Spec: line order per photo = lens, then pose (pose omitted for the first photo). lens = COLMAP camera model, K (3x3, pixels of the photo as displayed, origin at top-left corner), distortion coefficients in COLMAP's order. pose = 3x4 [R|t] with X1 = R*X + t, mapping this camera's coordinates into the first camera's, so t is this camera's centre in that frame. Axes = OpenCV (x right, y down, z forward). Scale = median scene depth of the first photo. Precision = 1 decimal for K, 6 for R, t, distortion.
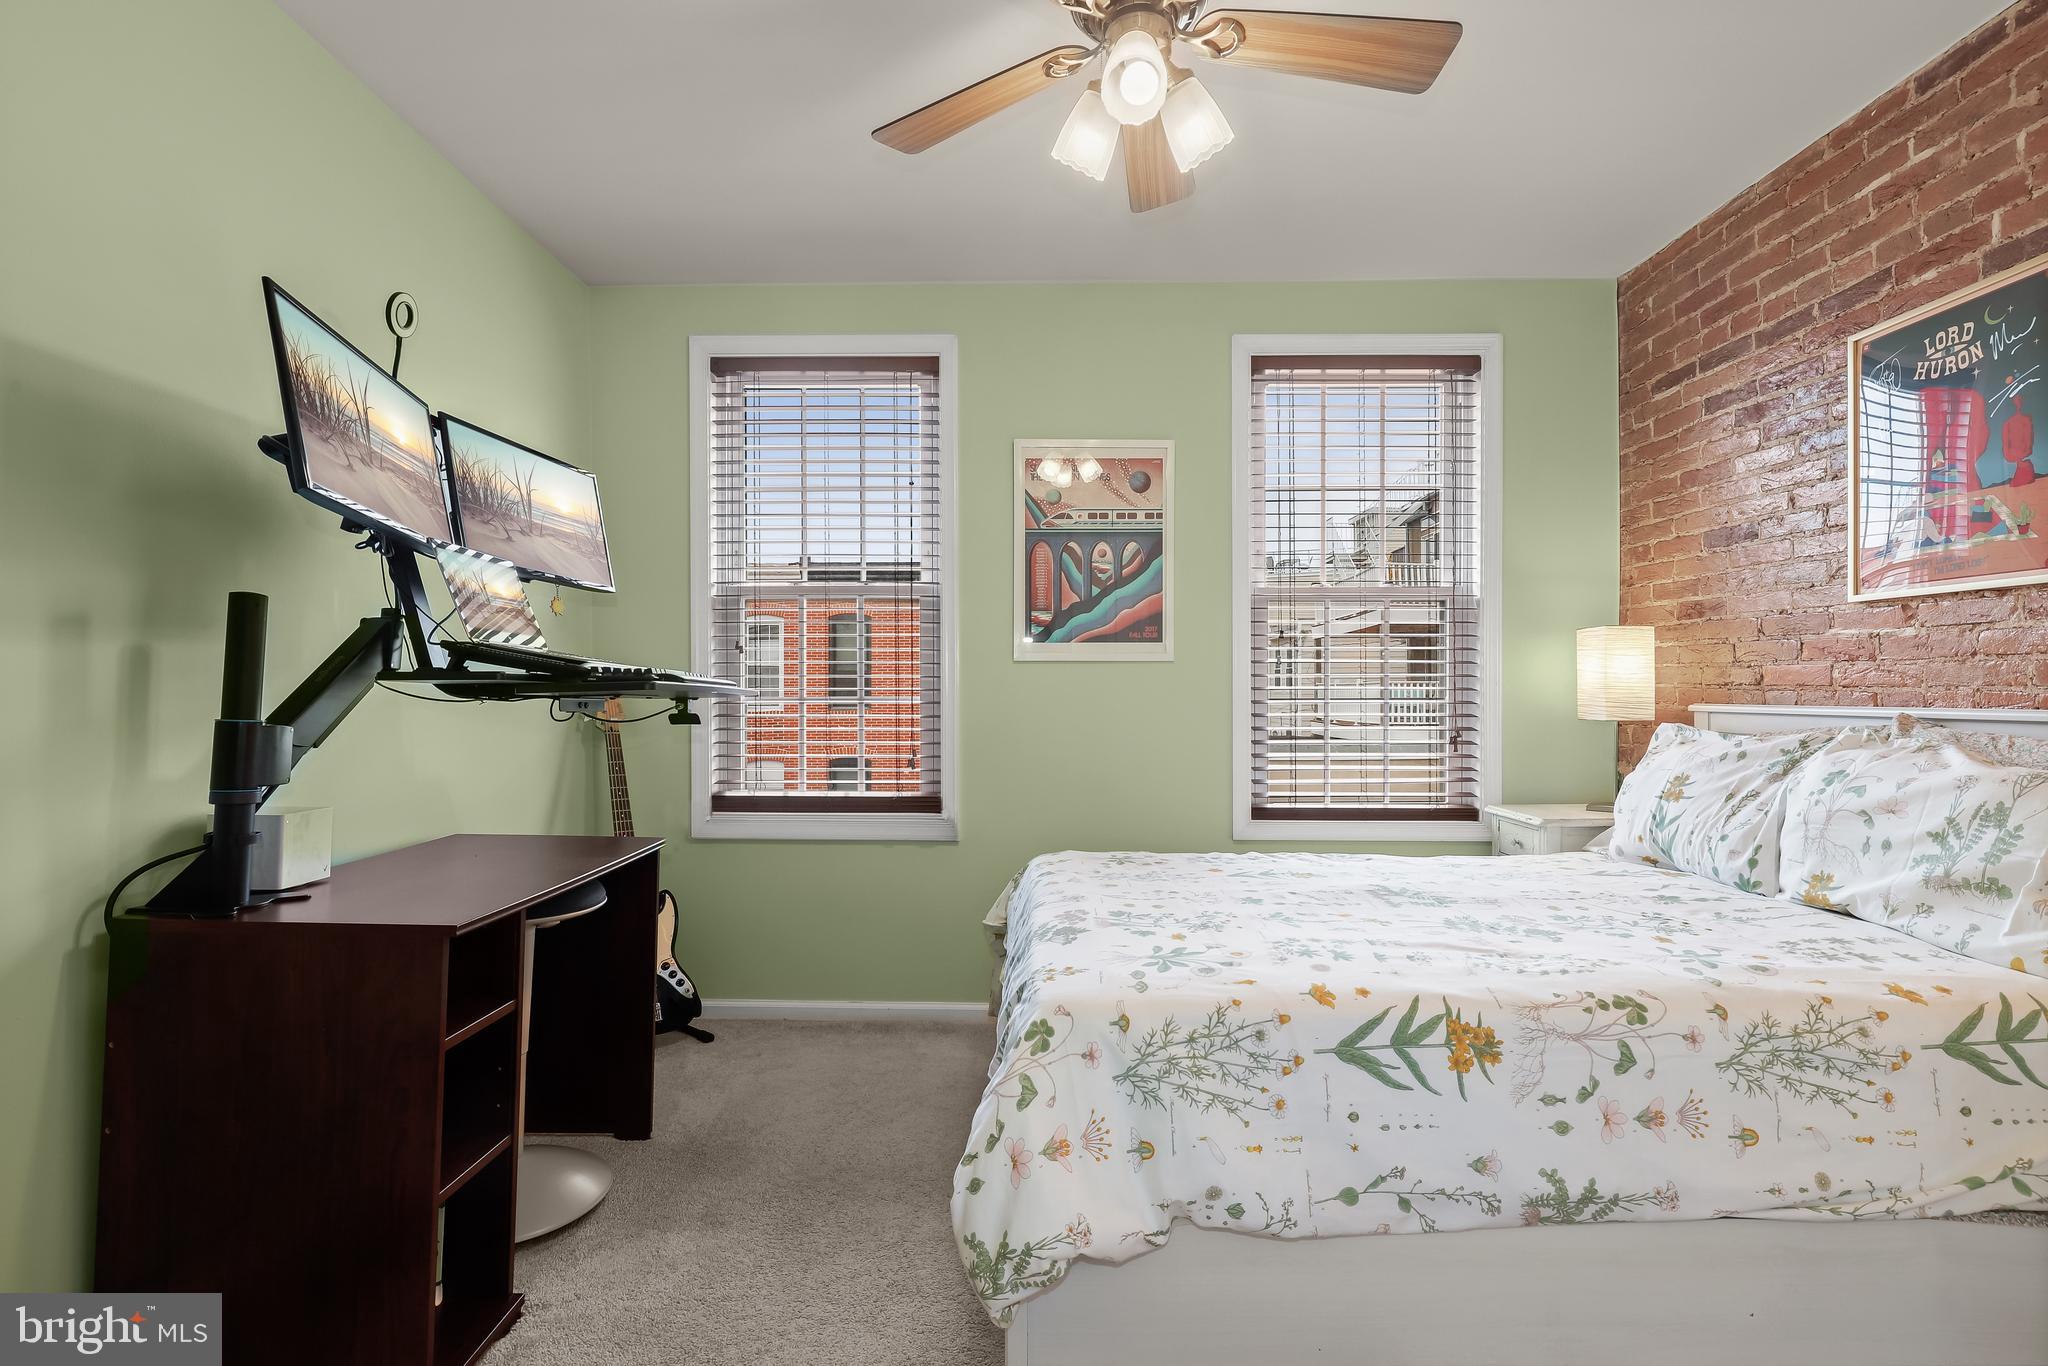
lens RADIAL K [[1006.9, 0, 1013.1], [0, 1006.9, 643.1], [0, 0, 1]] dist [0.000769, 0.000124]
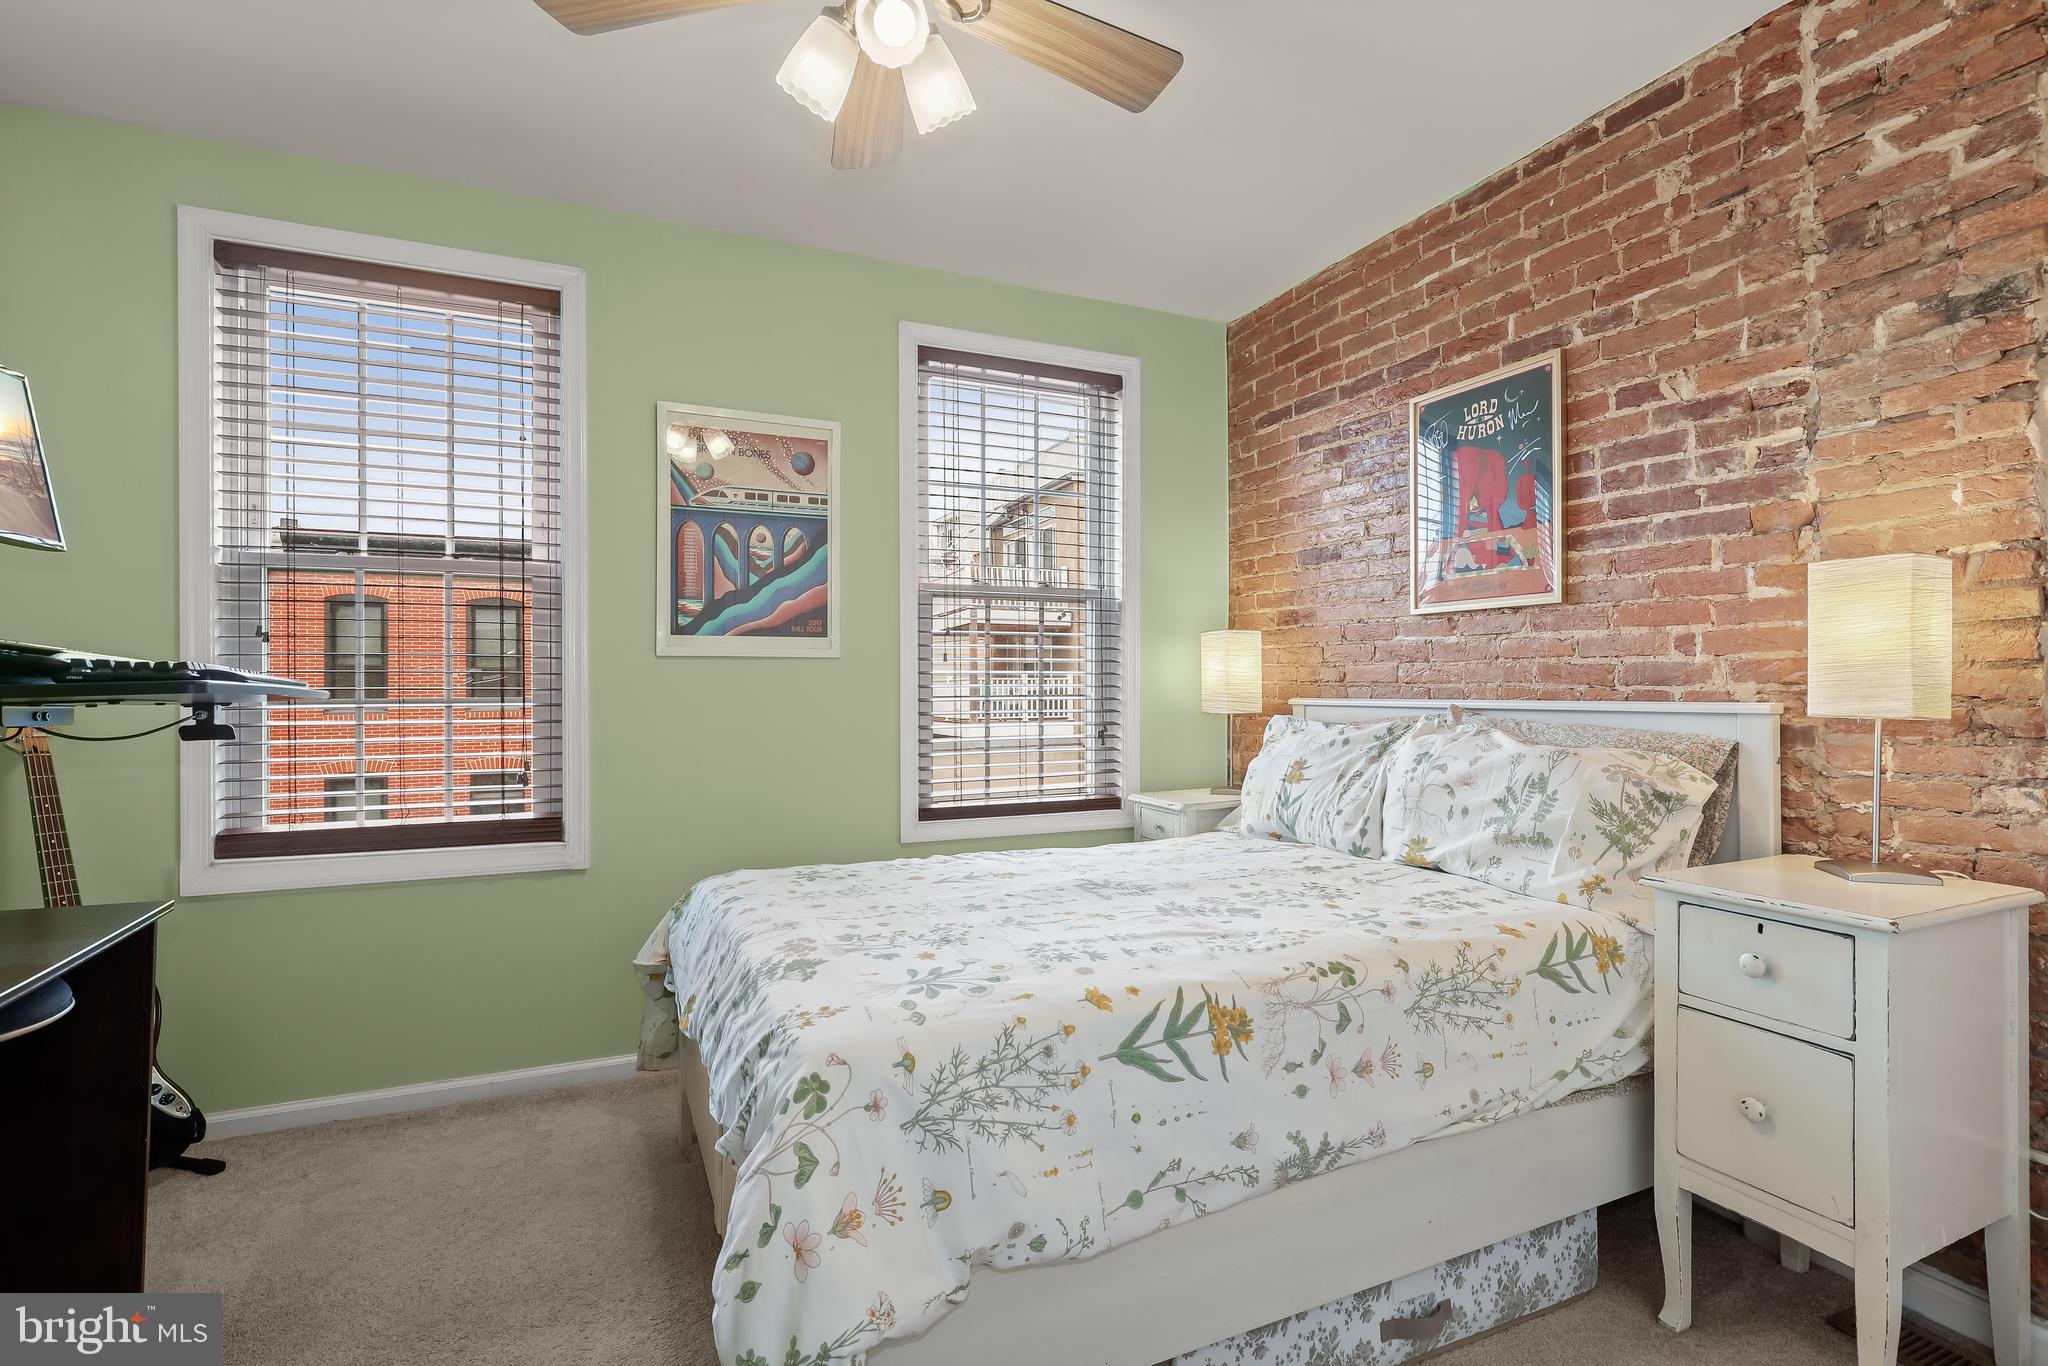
lens RADIAL K [[1006.9, 0, 1013.1], [0, 1006.9, 643.1], [0, 0, 1]] dist [0.000769, 0.000124]
pose [[0.894294, 0.014931, 0.447231, -0.140914], [-0.016535, 0.999863, -0.000317, 0.002431], [-0.447174, -0.007111, 0.894419, 0.106860]]
